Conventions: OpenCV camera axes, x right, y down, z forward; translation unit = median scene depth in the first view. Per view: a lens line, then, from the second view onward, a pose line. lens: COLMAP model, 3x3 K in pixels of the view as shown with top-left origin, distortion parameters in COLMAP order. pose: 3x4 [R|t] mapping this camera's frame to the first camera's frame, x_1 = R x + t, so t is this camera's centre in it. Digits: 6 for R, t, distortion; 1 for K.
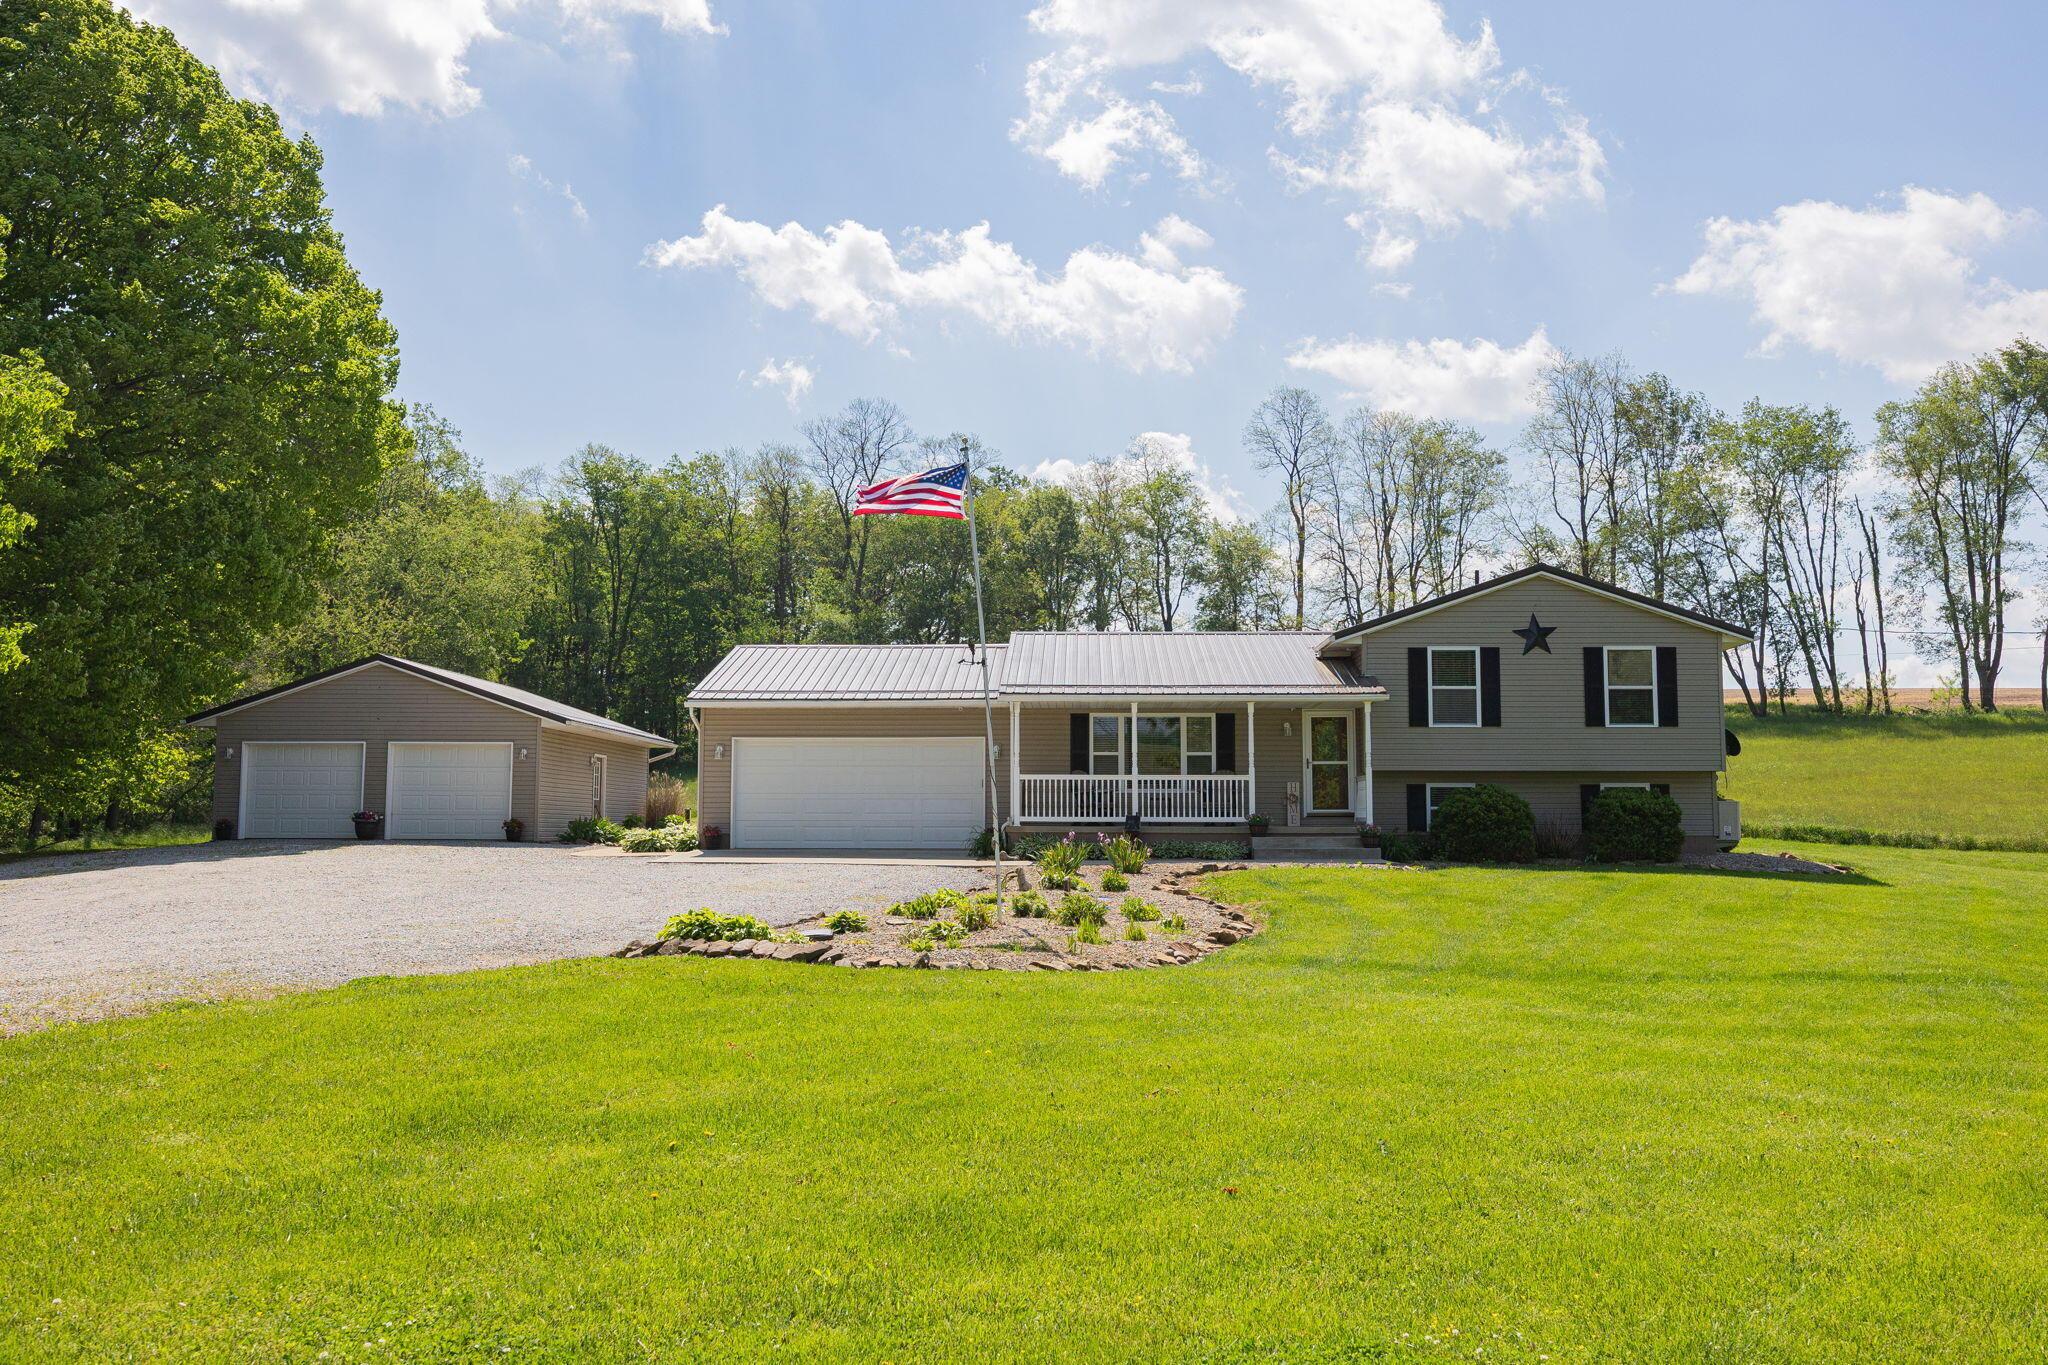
lens RADIAL K [[1669.7, 0, 1026.6], [0, 1669.7, 678.1], [0, 0, 1]] dist [-0.011342, 0.020496]
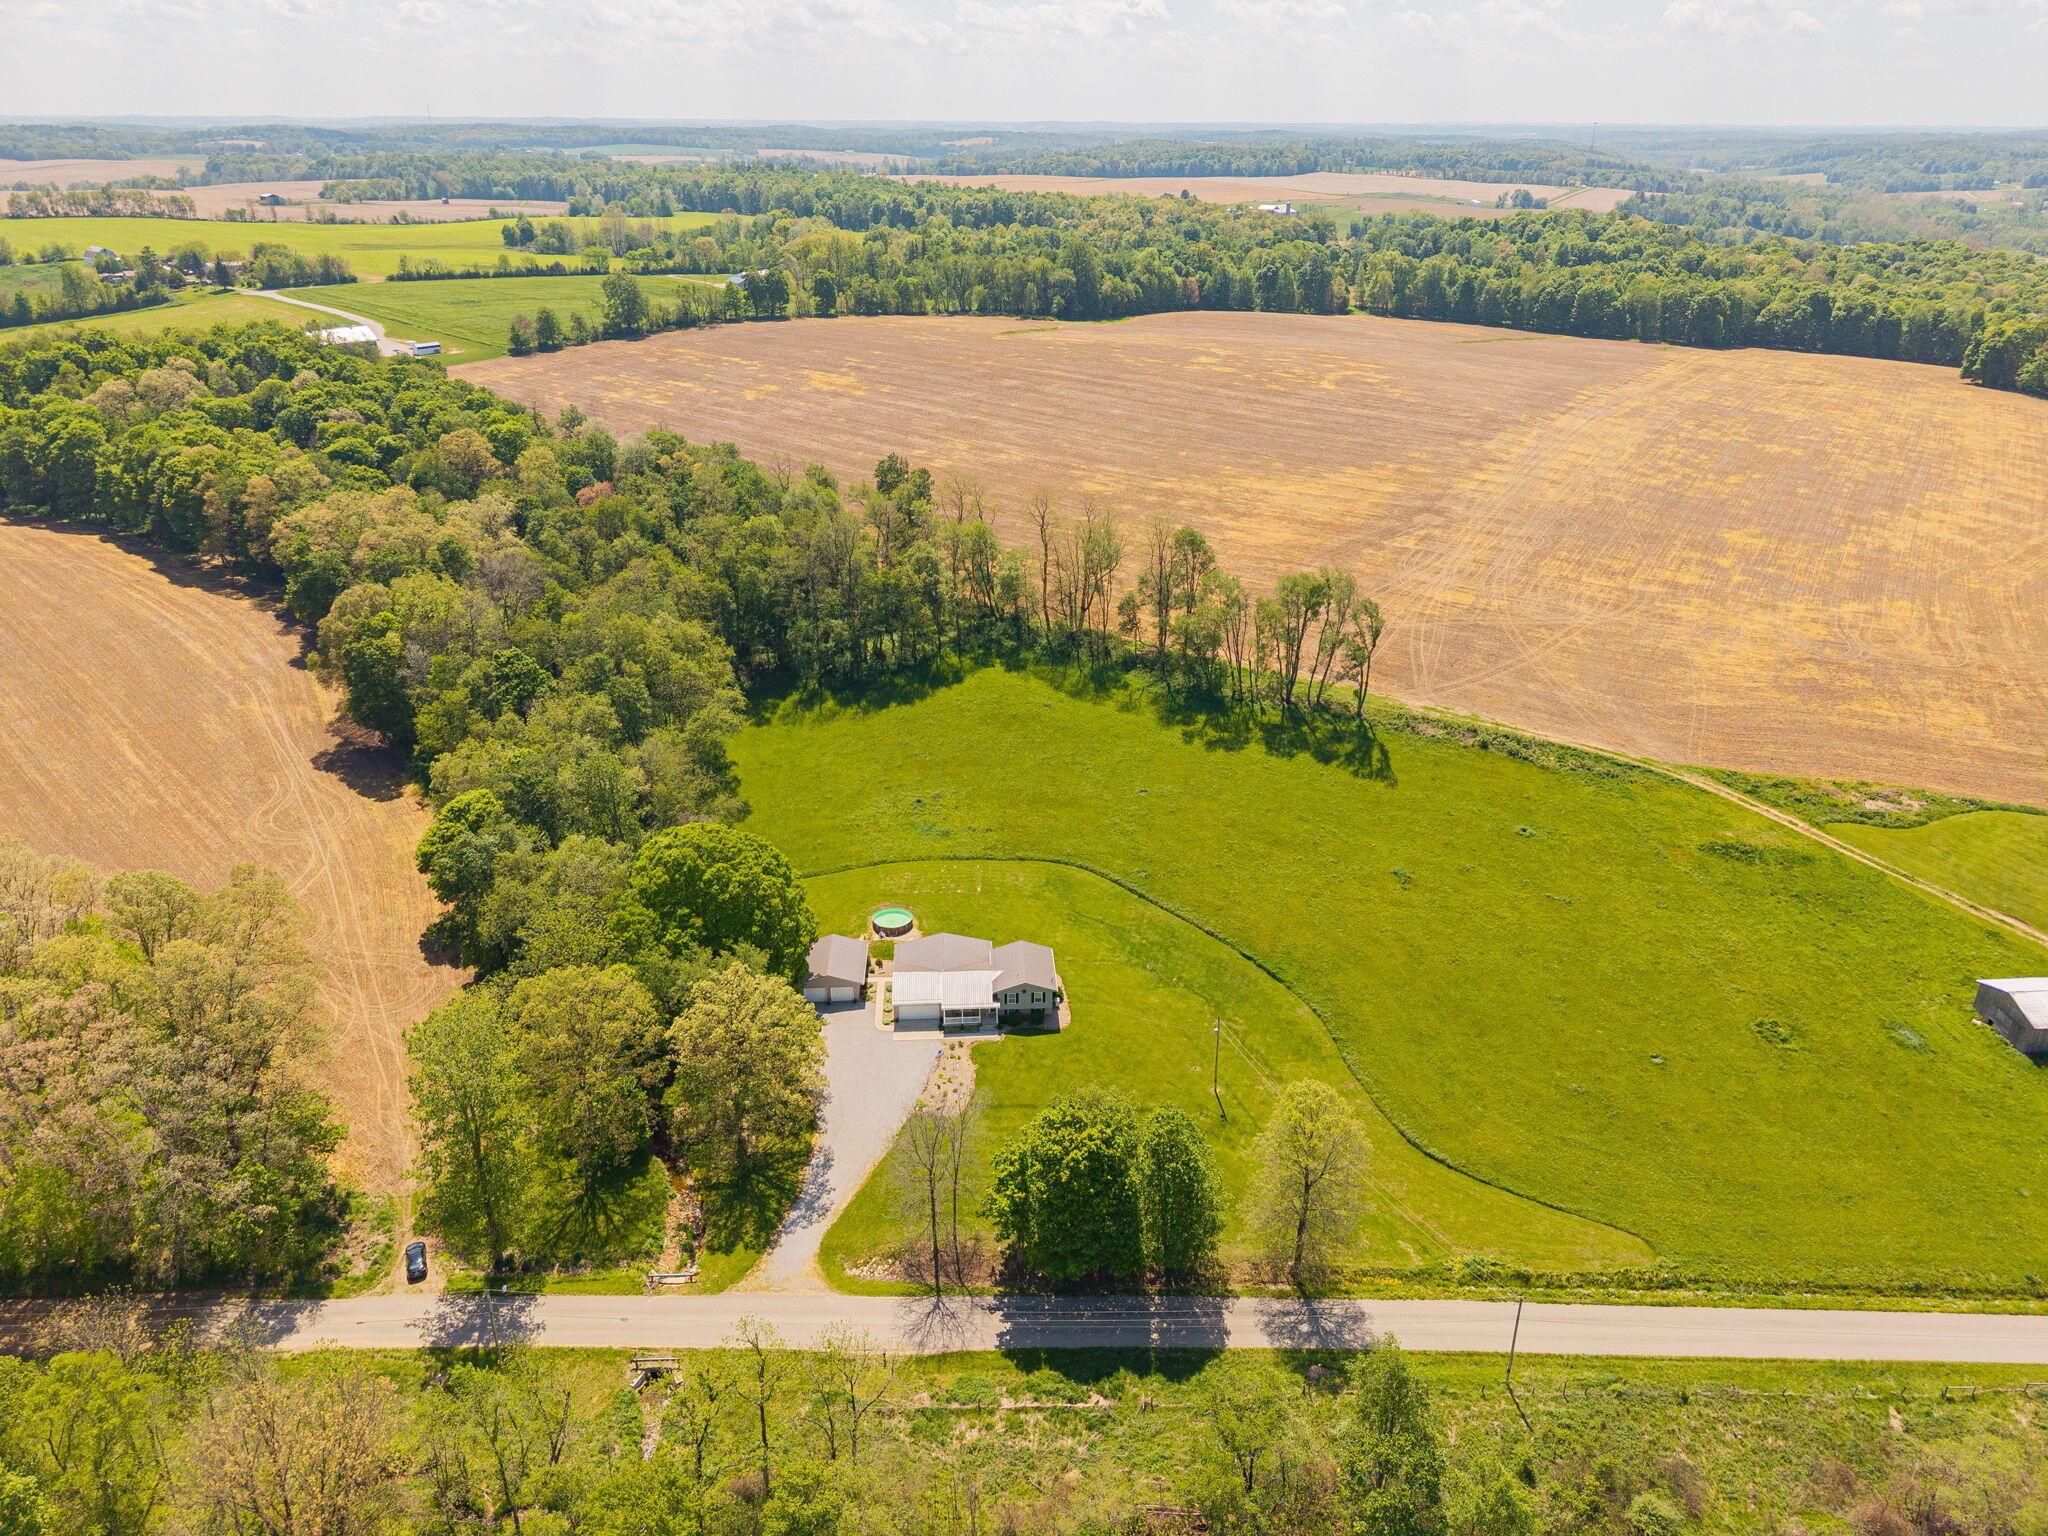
lens RADIAL K [[1362.7, 0, 1035.6], [0, 1362.7, 767.2], [0, 0, 1]] dist [0.063500, 0.000496]
pose [[0.995229, -0.039530, 0.089201, -0.052263], [-0.011891, 0.858289, 0.513029, -2.049243], [-0.096840, -0.511642, 0.853724, -1.807838]]
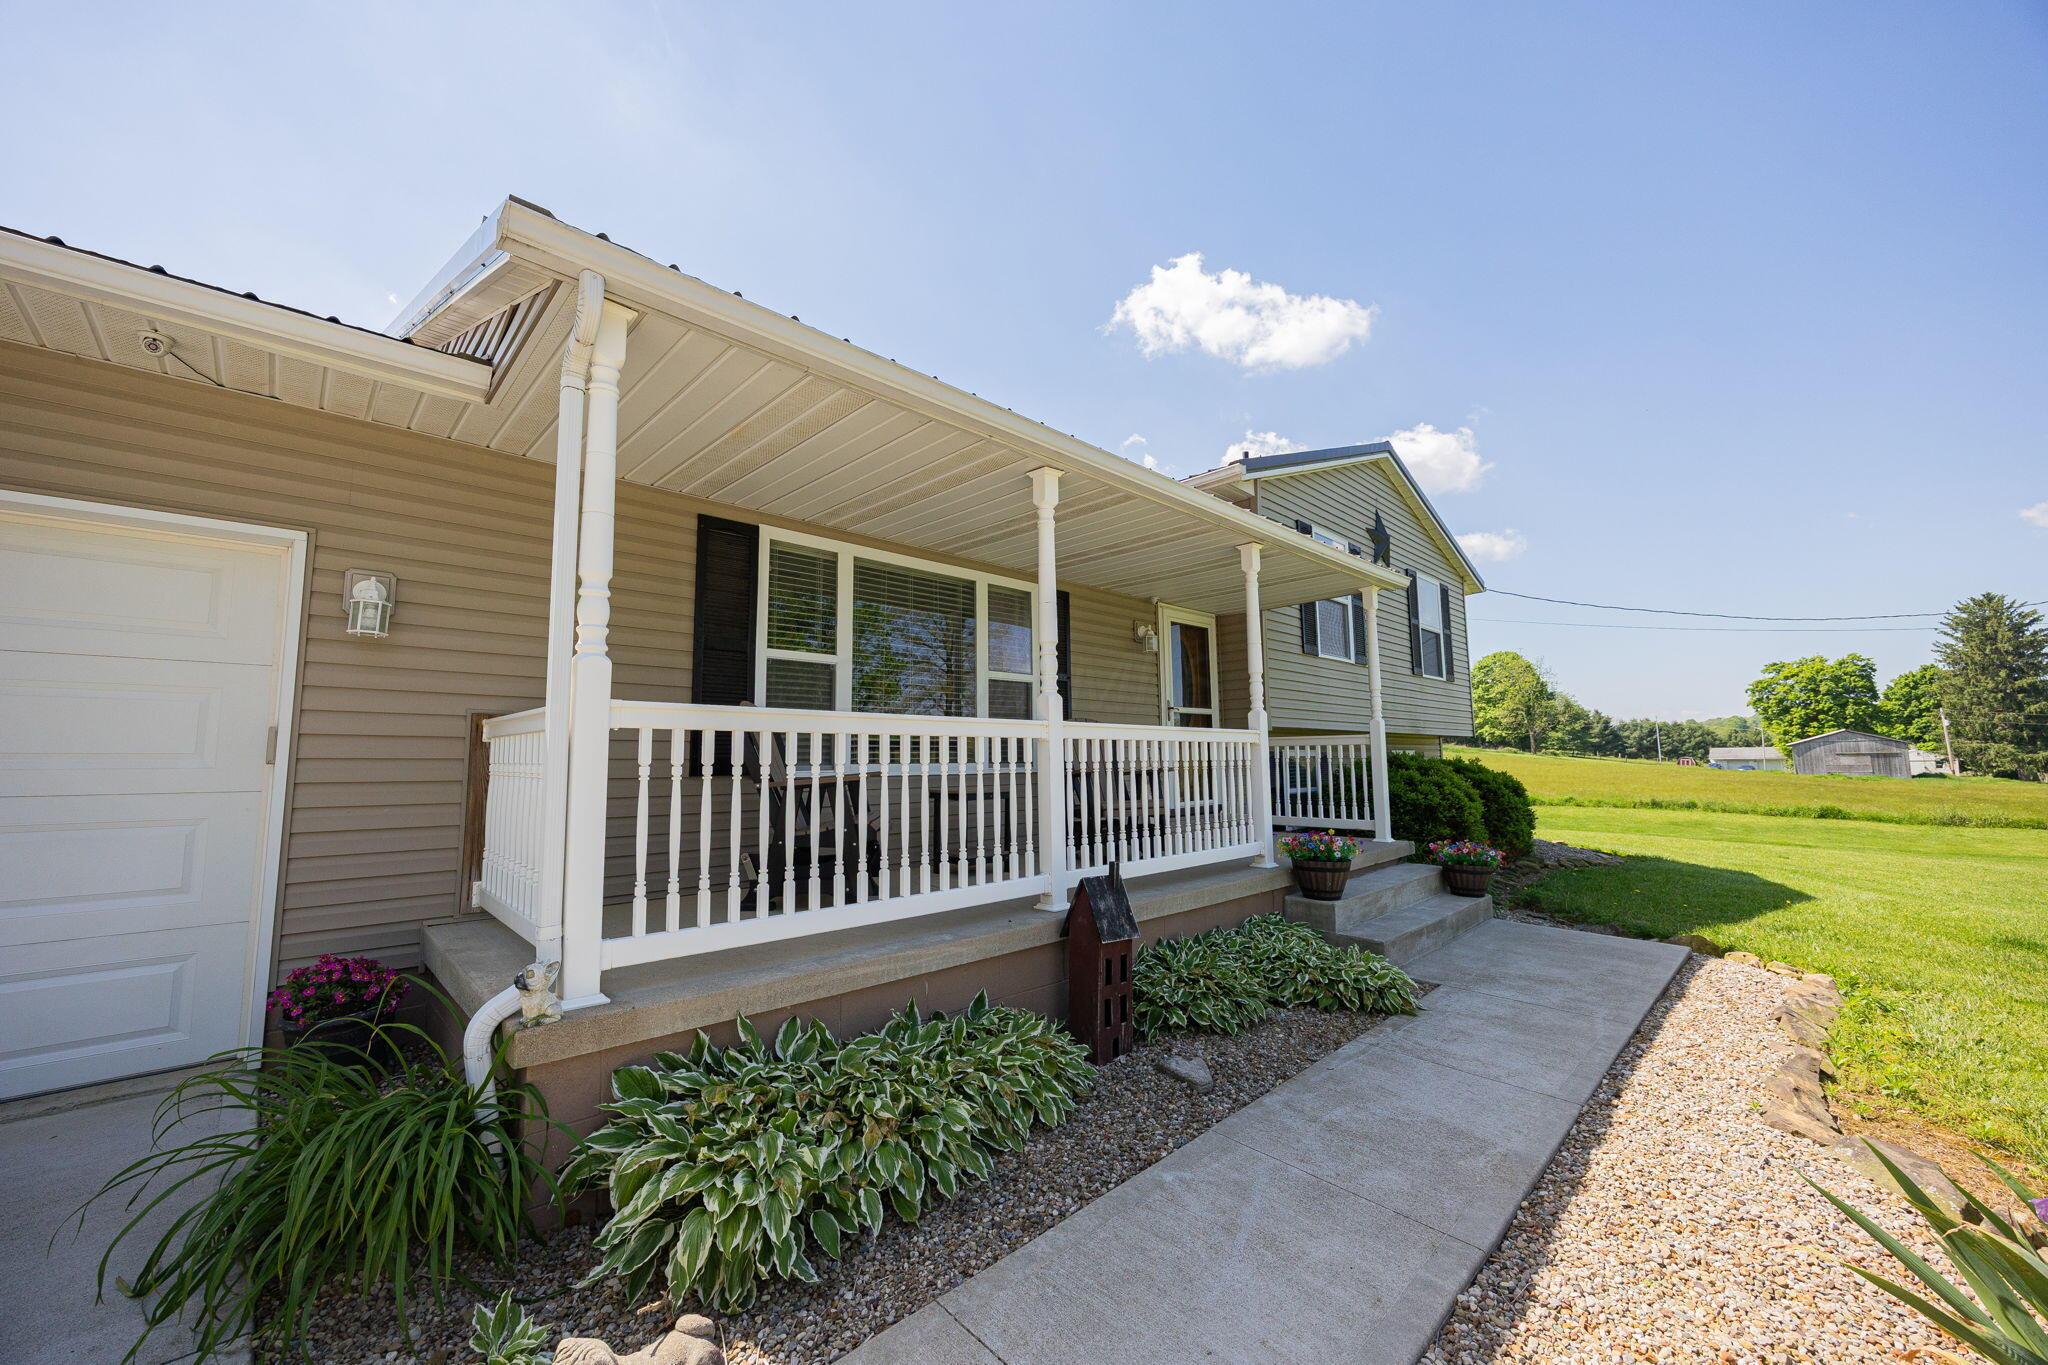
lens RADIAL K [[785.6, 0, 1032.5], [0, 785.6, 680.6], [0, 0, 1]] dist [0.001087, 0.000012]
pose [[0.681933, 0.066596, 0.728376, -0.019903], [-0.055927, 0.997678, -0.038857, 0.032034], [-0.729273, -0.014238, 0.684075, 0.516804]]
